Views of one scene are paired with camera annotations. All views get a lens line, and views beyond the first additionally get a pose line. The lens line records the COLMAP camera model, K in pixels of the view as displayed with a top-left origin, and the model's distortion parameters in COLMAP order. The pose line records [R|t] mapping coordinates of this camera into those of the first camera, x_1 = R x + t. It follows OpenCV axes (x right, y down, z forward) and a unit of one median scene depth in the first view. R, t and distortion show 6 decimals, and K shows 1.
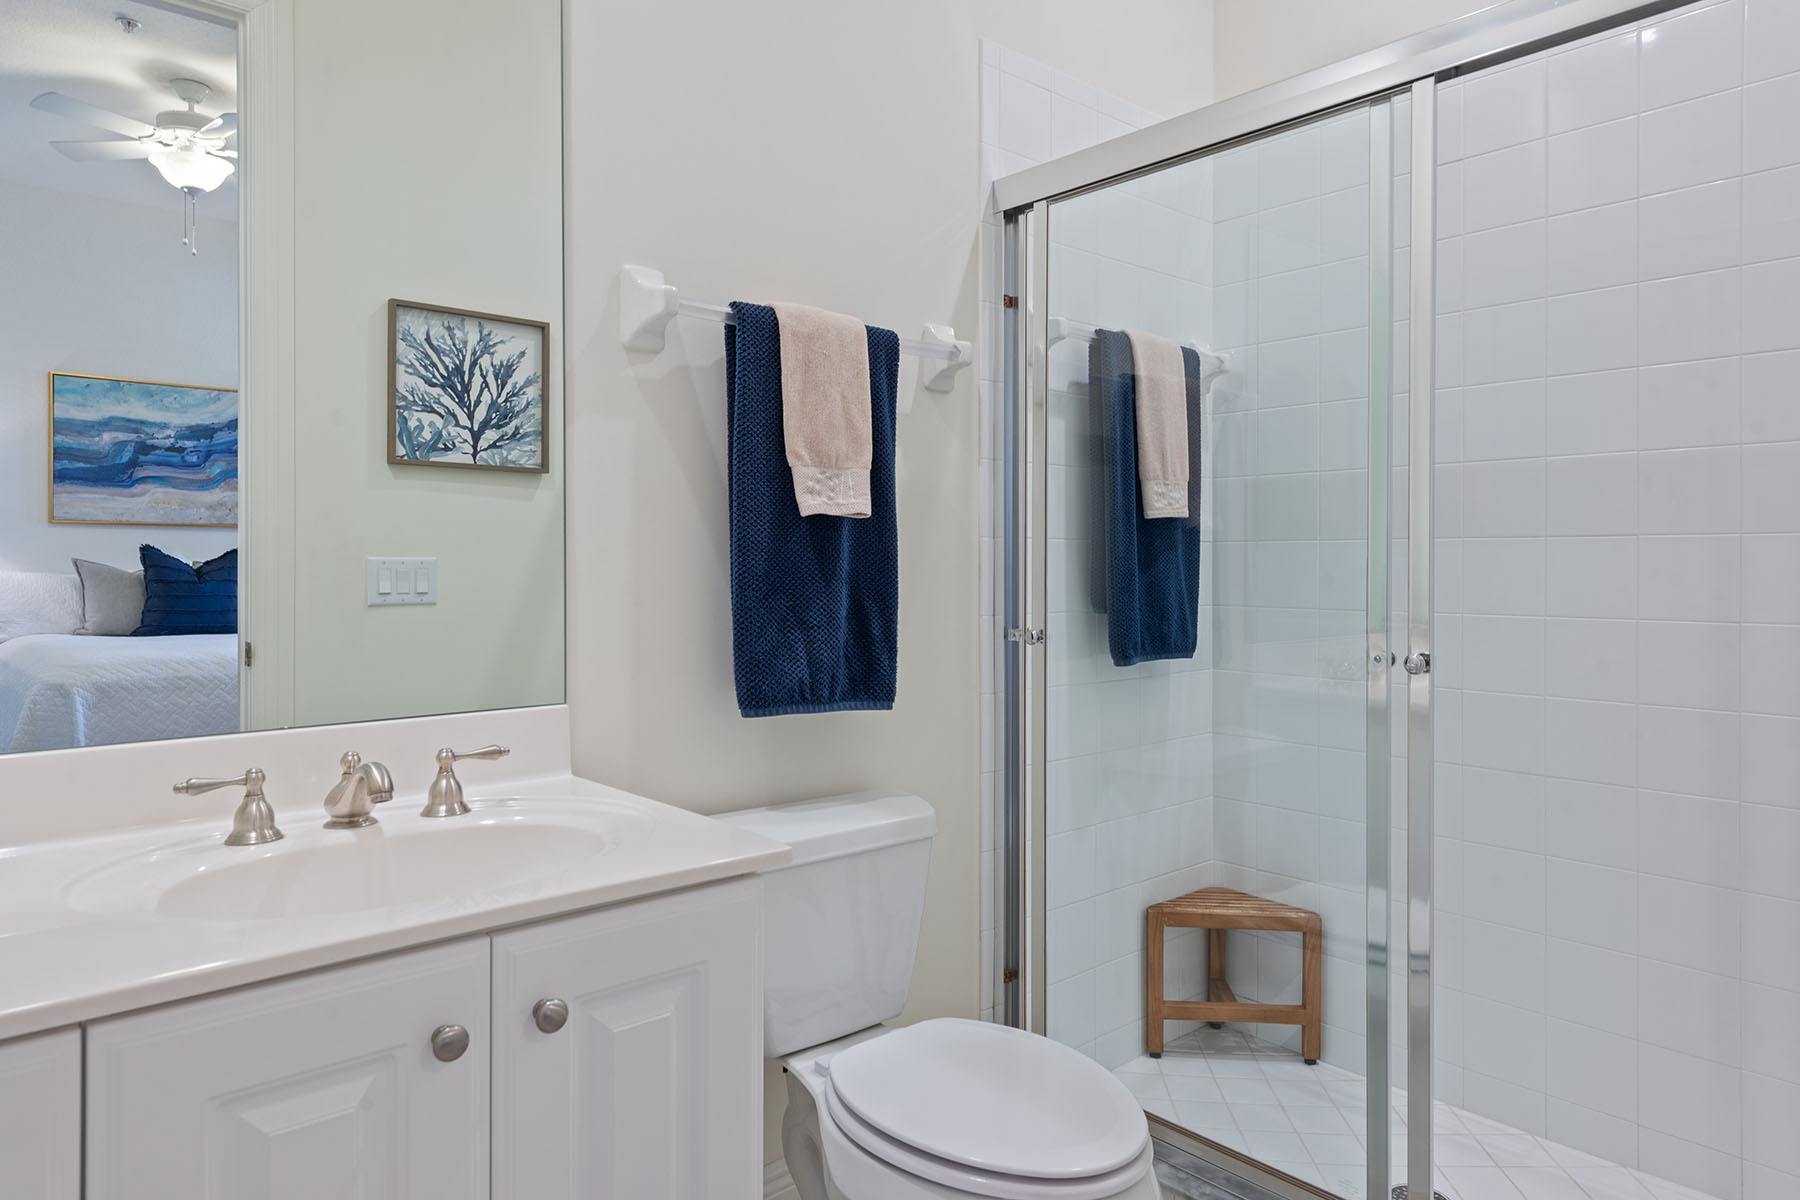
lens RADIAL K [[1181.5, 0, 902.2], [0, 1181.5, 580.2], [0, 0, 1]] dist [0.059680, -0.000293]
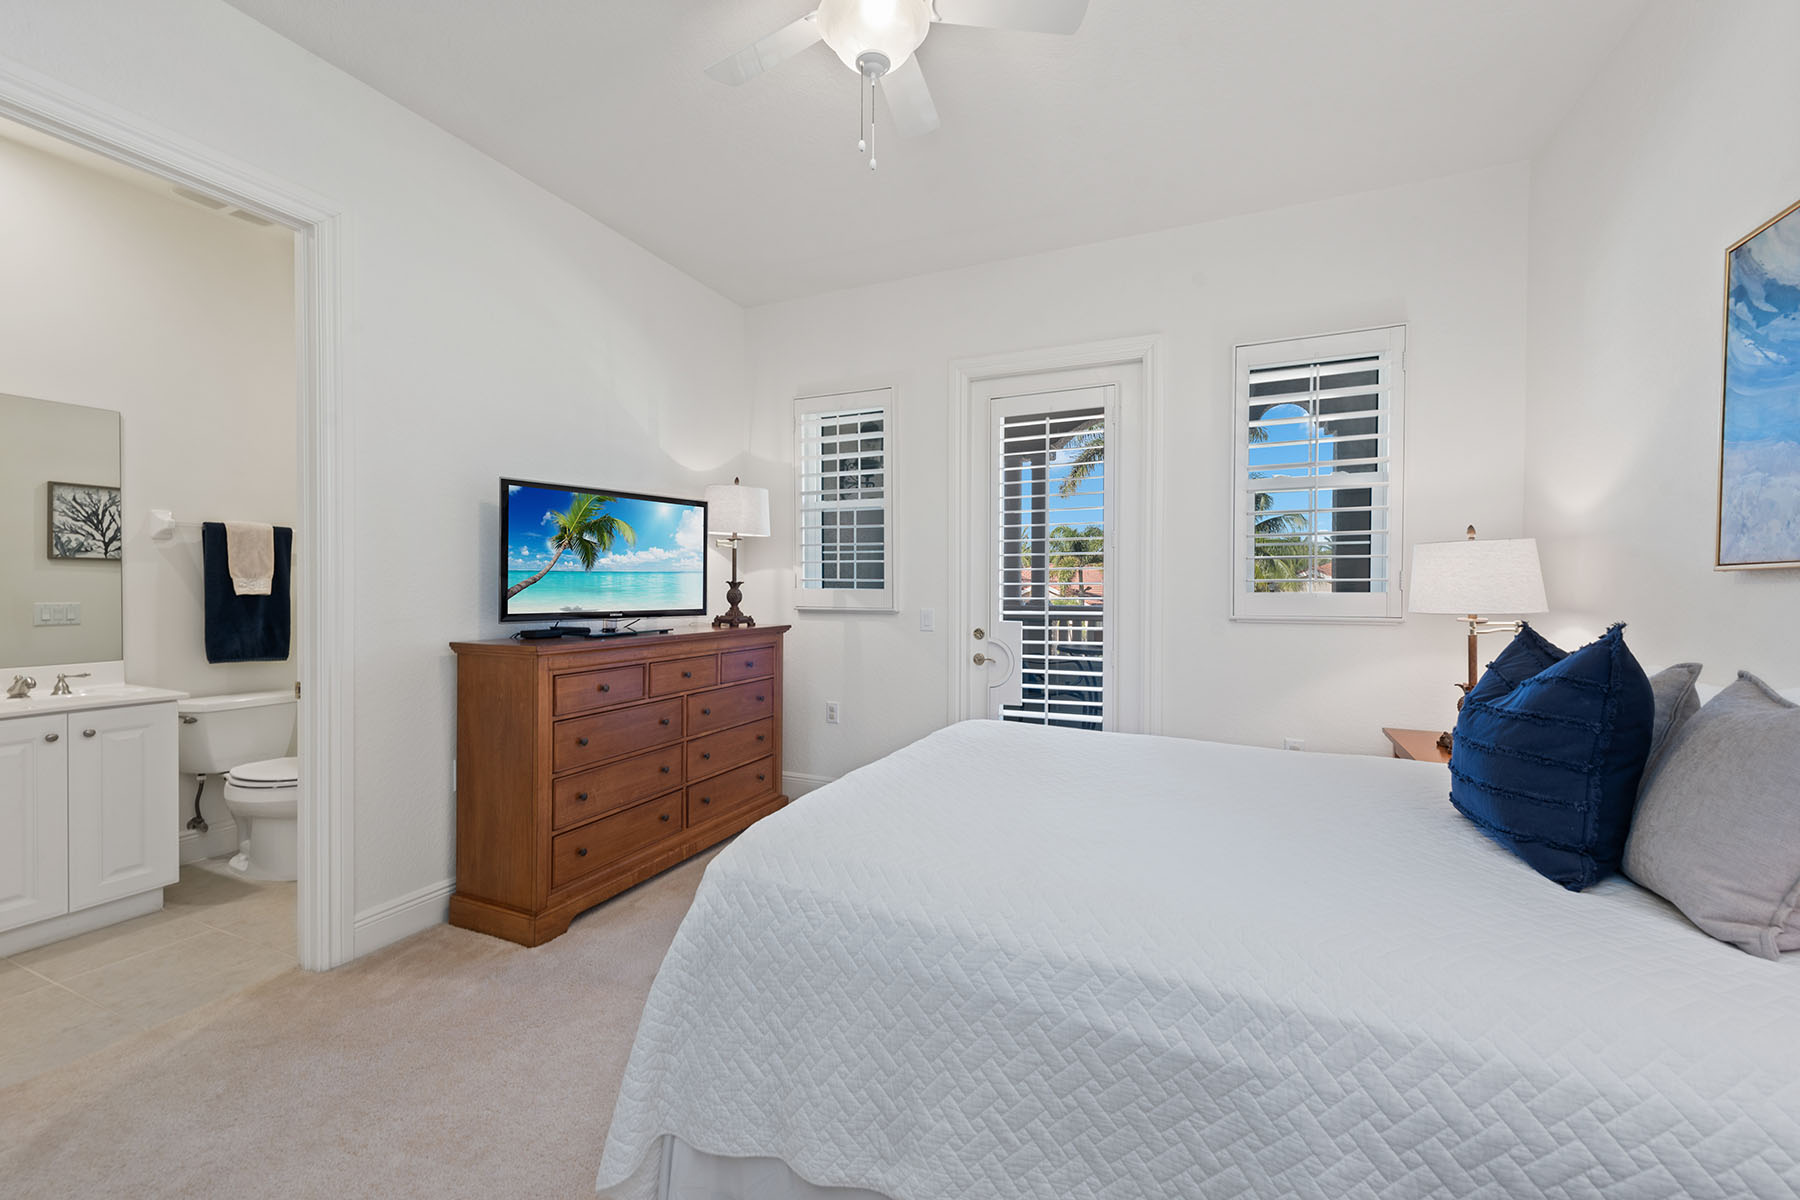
lens RADIAL K [[713.5, 0, 903.8], [0, 713.5, 597.7], [0, 0, 1]] dist [0.006048, -0.000214]
pose [[0.902202, -0.007312, 0.431251, 0.618425], [0.003738, 0.999951, 0.009134, -0.054010], [-0.431297, -0.006629, 0.902186, -1.282054]]
